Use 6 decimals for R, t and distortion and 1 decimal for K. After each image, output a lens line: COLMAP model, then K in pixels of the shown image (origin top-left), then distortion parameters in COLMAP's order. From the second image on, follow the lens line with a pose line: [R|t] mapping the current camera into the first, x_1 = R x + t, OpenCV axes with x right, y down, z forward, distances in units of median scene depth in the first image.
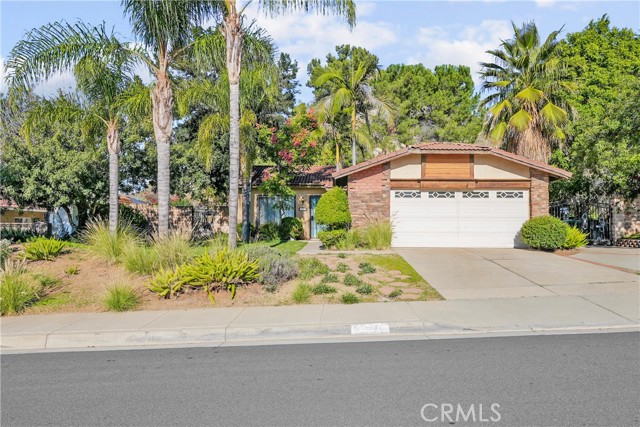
lens RADIAL K [[466.7, 0, 321.7], [0, 466.7, 218.0], [0, 0, 1]] dist [0.017748, -0.000152]
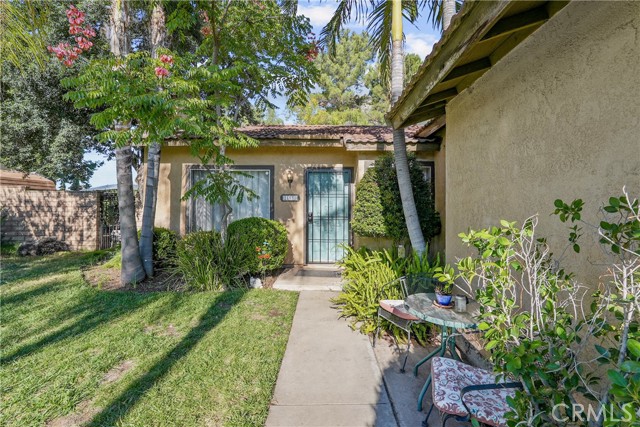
lens RADIAL K [[282.8, 0, 321.8], [0, 282.8, 210.4], [0, 0, 1]] dist [0.001170, 0.002086]
pose [[0.999951, 0.003881, 0.009119, -0.018596], [-0.004176, 0.999463, 0.032506, -0.024001], [-0.008988, -0.032542, 0.999430, 1.052159]]
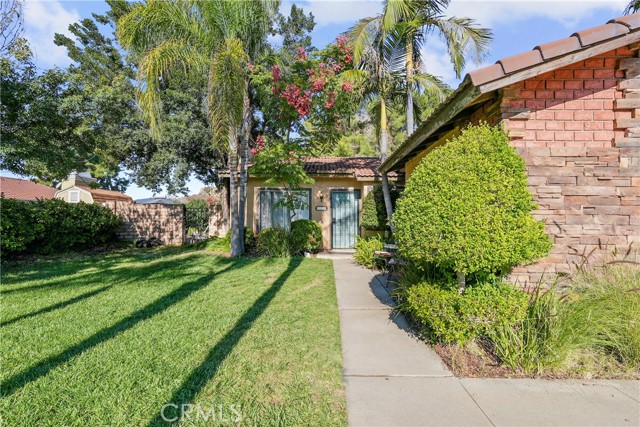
lens RADIAL K [[282.8, 0, 321.0], [0, 282.8, 217.4], [0, 0, 1]] dist [0.001170, 0.002086]
pose [[0.999995, 0.003049, -0.000797, -0.058573], [-0.003041, 0.999947, 0.009866, -0.014033], [0.000827, -0.009863, 0.999951, 0.811403]]
